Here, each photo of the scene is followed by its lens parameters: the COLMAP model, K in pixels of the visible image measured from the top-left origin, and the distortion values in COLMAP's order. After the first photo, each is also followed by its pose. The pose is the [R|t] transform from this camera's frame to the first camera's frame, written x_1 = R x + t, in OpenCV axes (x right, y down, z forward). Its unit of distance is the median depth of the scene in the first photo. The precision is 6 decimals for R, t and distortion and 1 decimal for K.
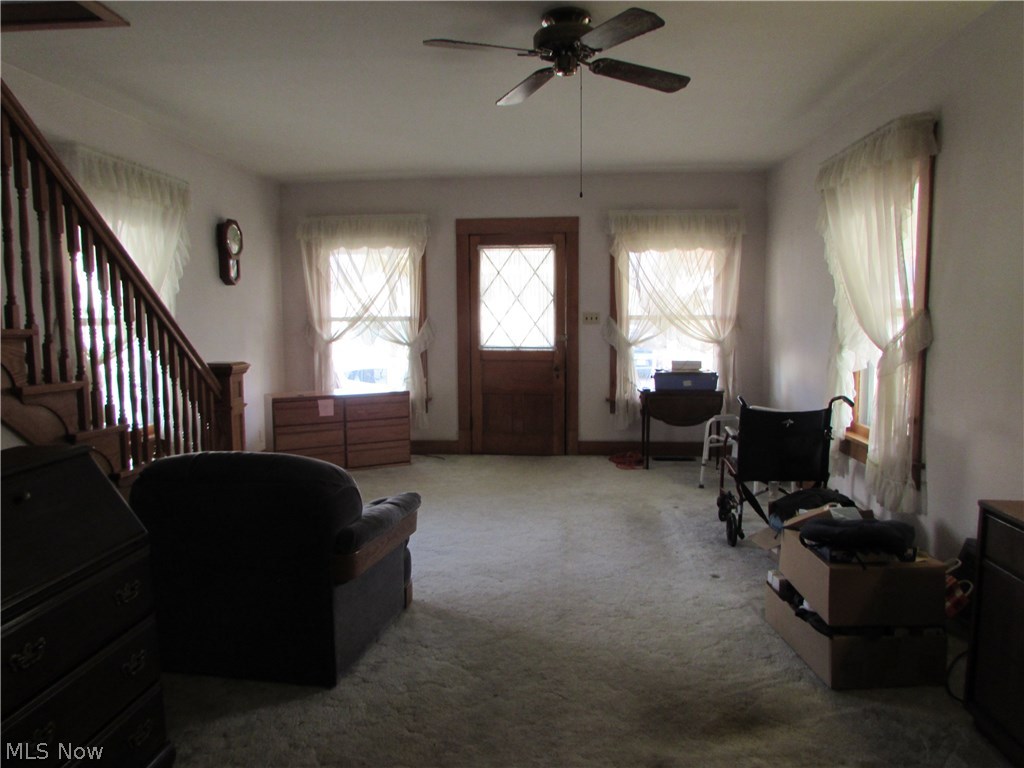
lens RADIAL K [[719.6, 0, 512.0], [0, 719.6, 384.0], [0, 0, 1]] dist [-0.066087, 0.054344]
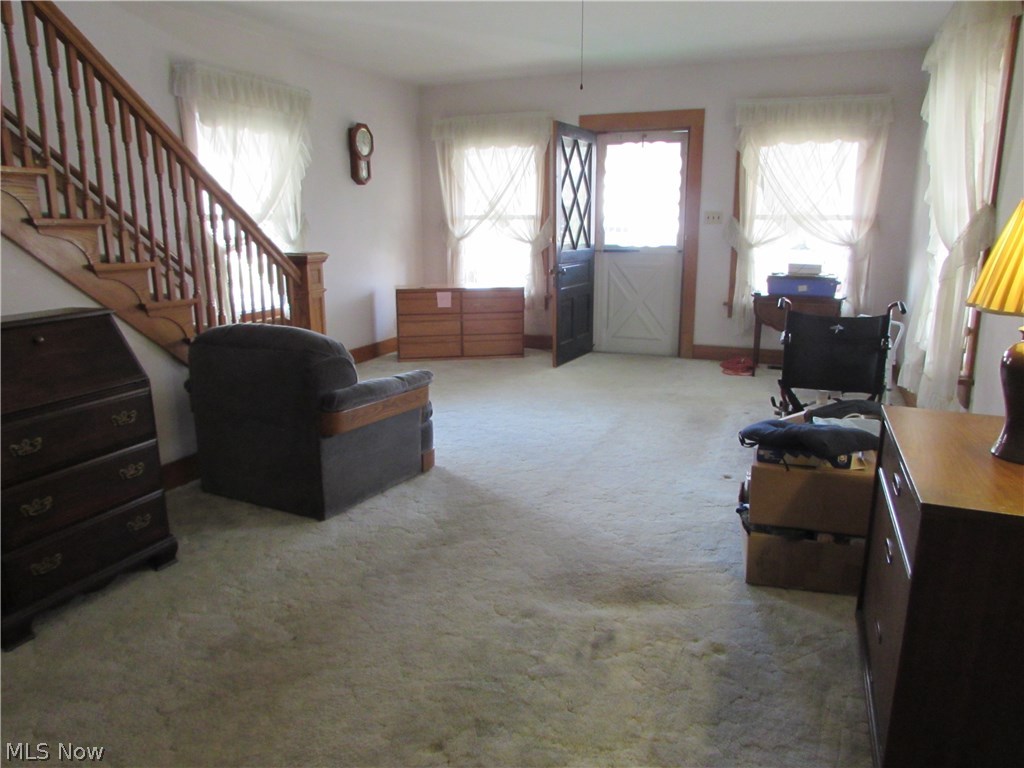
lens RADIAL K [[719.6, 0, 512.0], [0, 719.6, 384.0], [0, 0, 1]] dist [-0.066087, 0.054344]
pose [[0.954116, 0.069980, -0.291146, 0.221027], [-0.031090, 0.990204, 0.136120, 0.010888], [0.297820, -0.120822, 0.946945, -0.017932]]
